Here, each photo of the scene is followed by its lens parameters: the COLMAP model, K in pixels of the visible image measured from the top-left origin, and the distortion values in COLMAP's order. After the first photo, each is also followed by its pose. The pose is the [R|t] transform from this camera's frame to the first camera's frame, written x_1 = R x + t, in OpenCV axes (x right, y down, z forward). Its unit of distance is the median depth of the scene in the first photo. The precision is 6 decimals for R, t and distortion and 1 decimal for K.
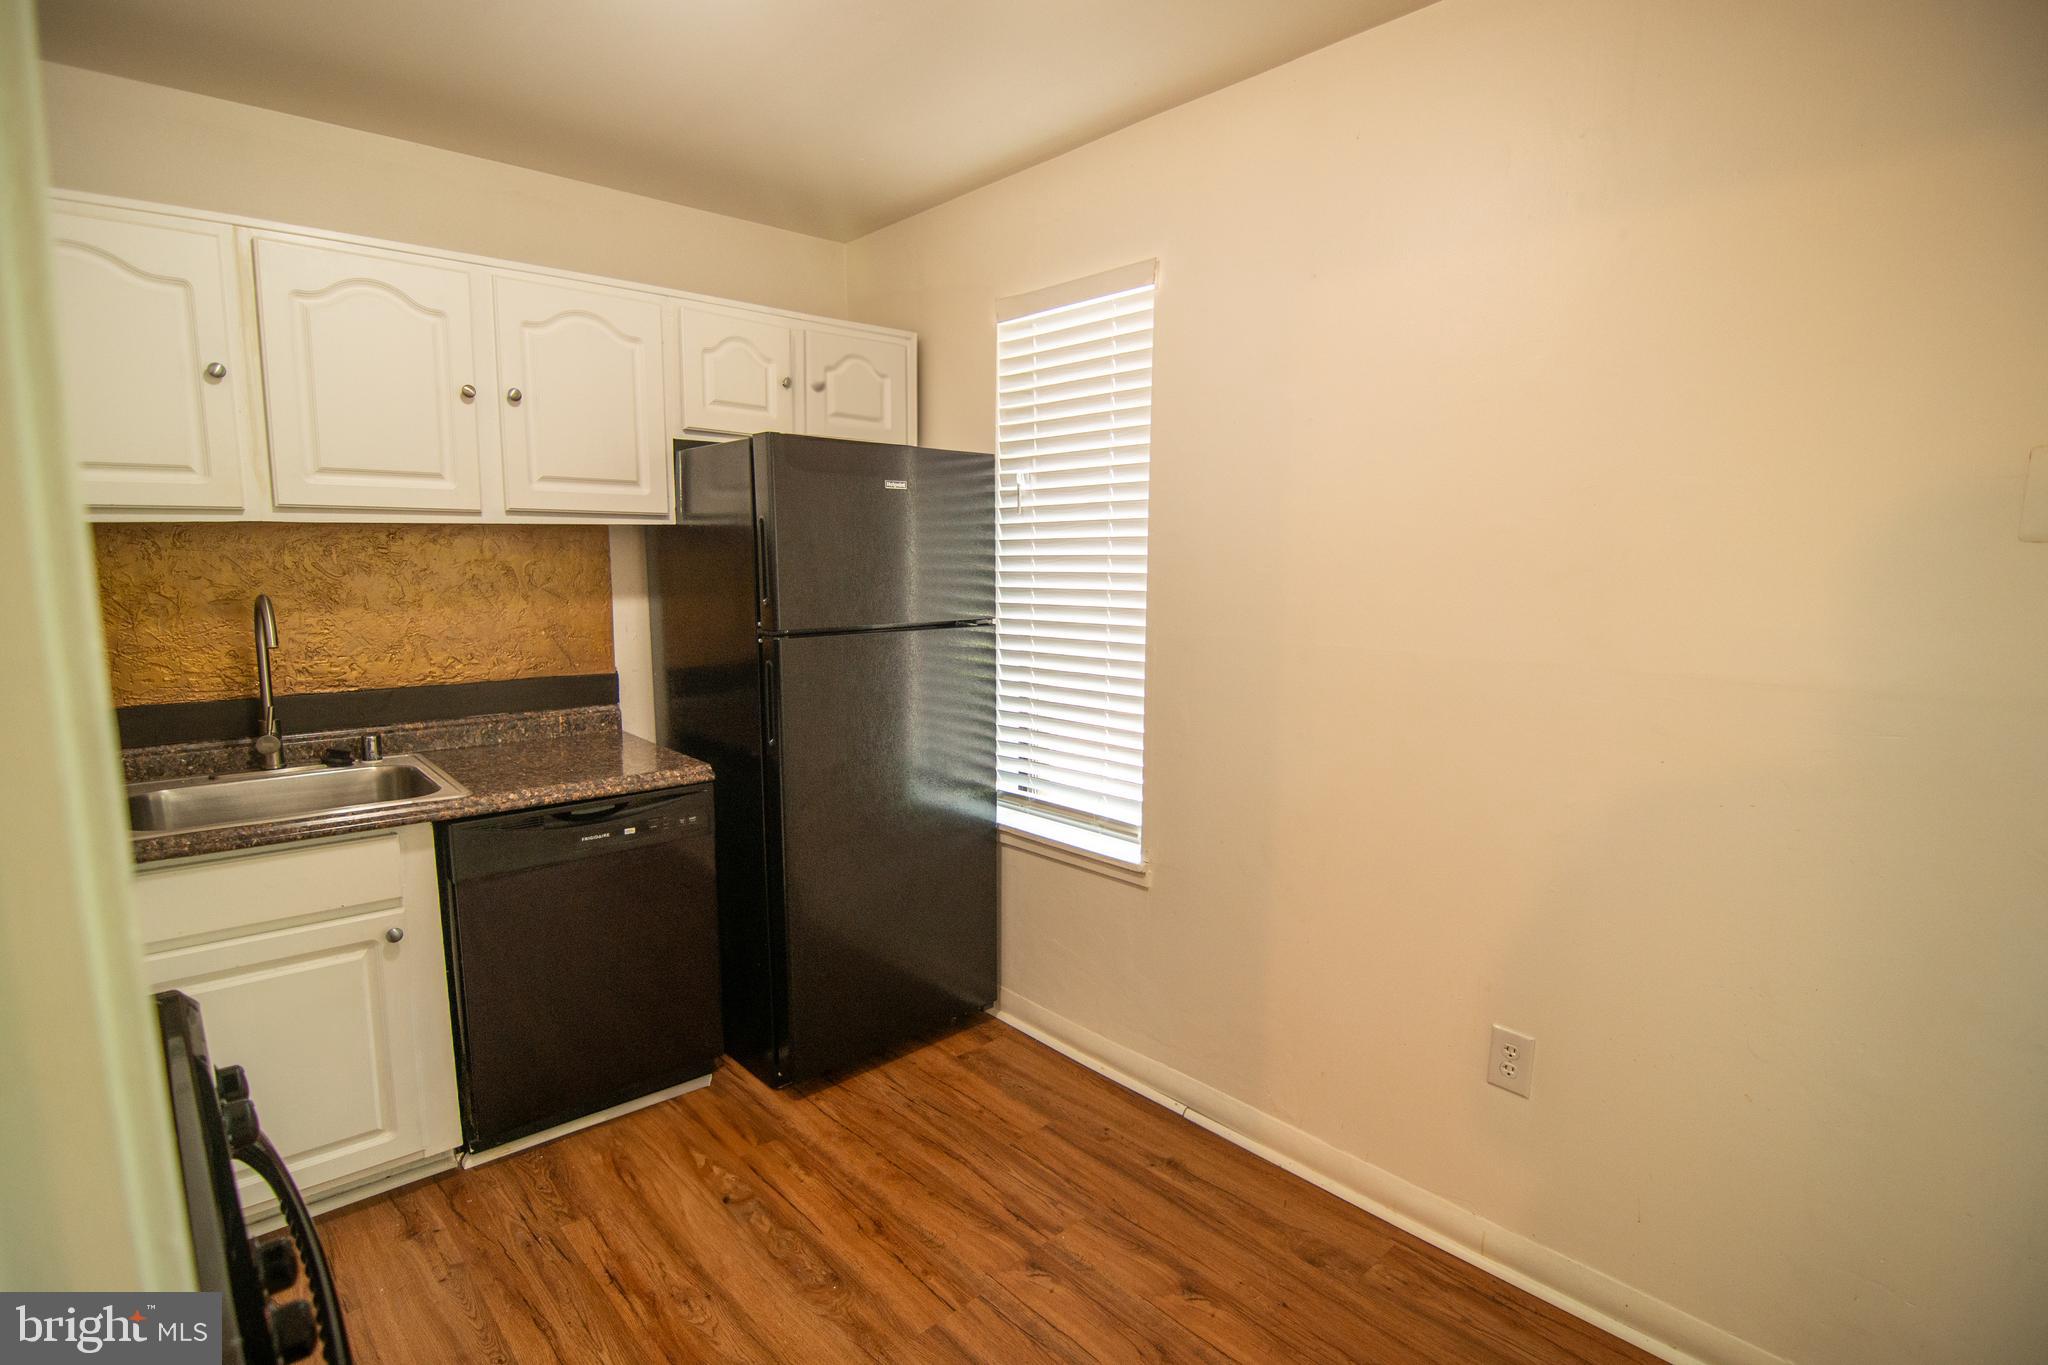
lens RADIAL K [[1017.6, 0, 1024.0], [0, 1017.6, 682.5], [0, 0, 1]] dist [-0.000552, 0.000009]
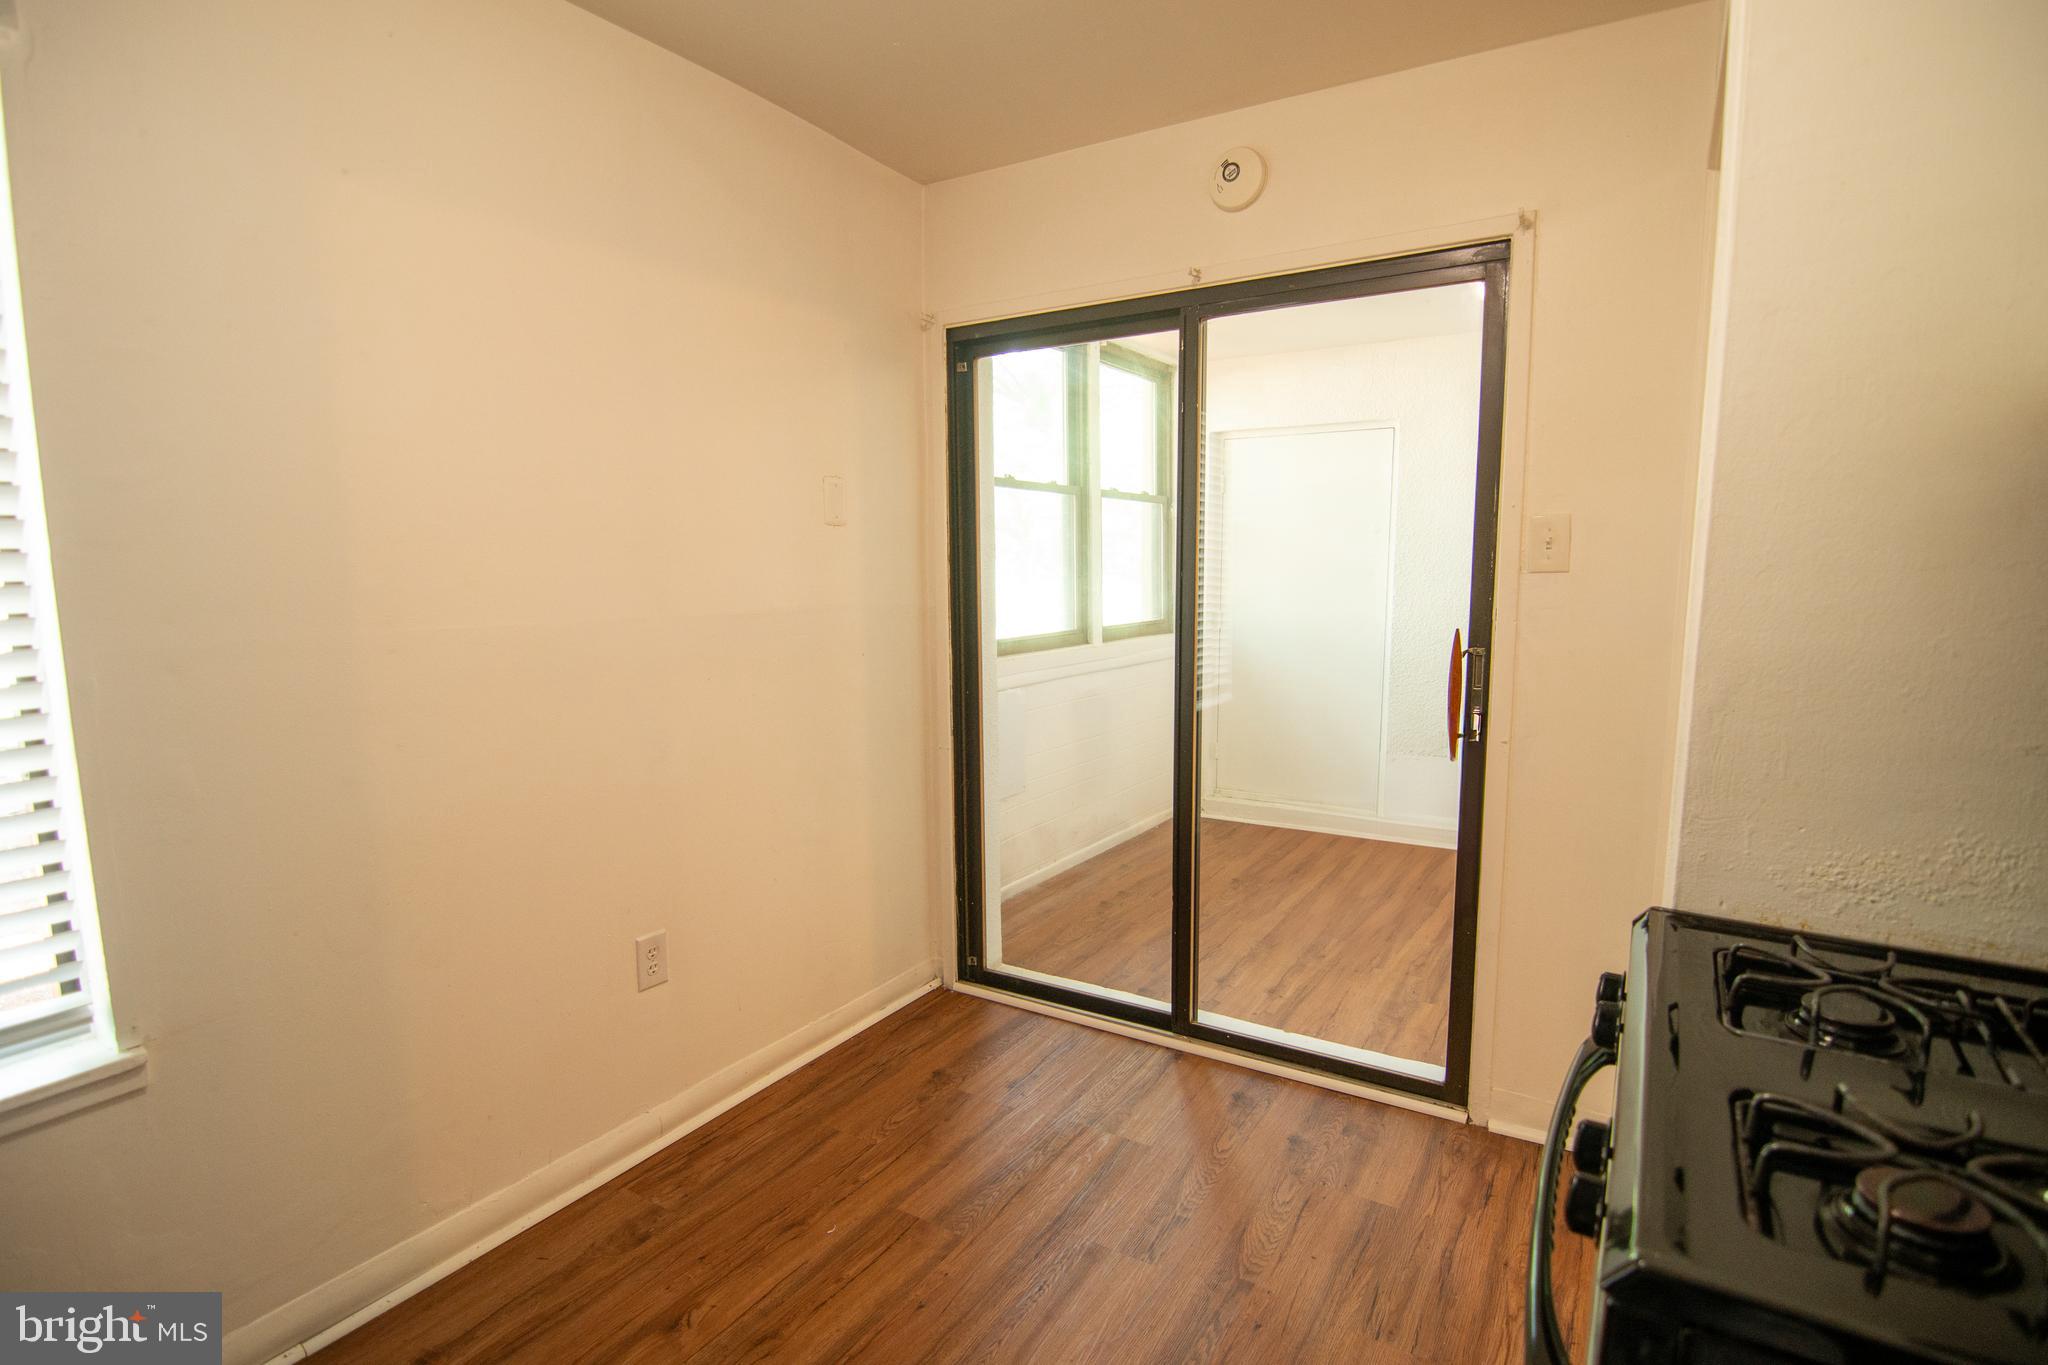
lens RADIAL K [[1034.5, 0, 1023.5], [0, 1034.5, 700.6], [0, 0, 1]] dist [-0.004338, -0.000797]
pose [[-0.281549, -0.127424, 0.951049, -0.729937], [0.111071, 0.980153, 0.164205, -0.075960], [-0.953097, 0.151866, -0.261808, 0.840741]]
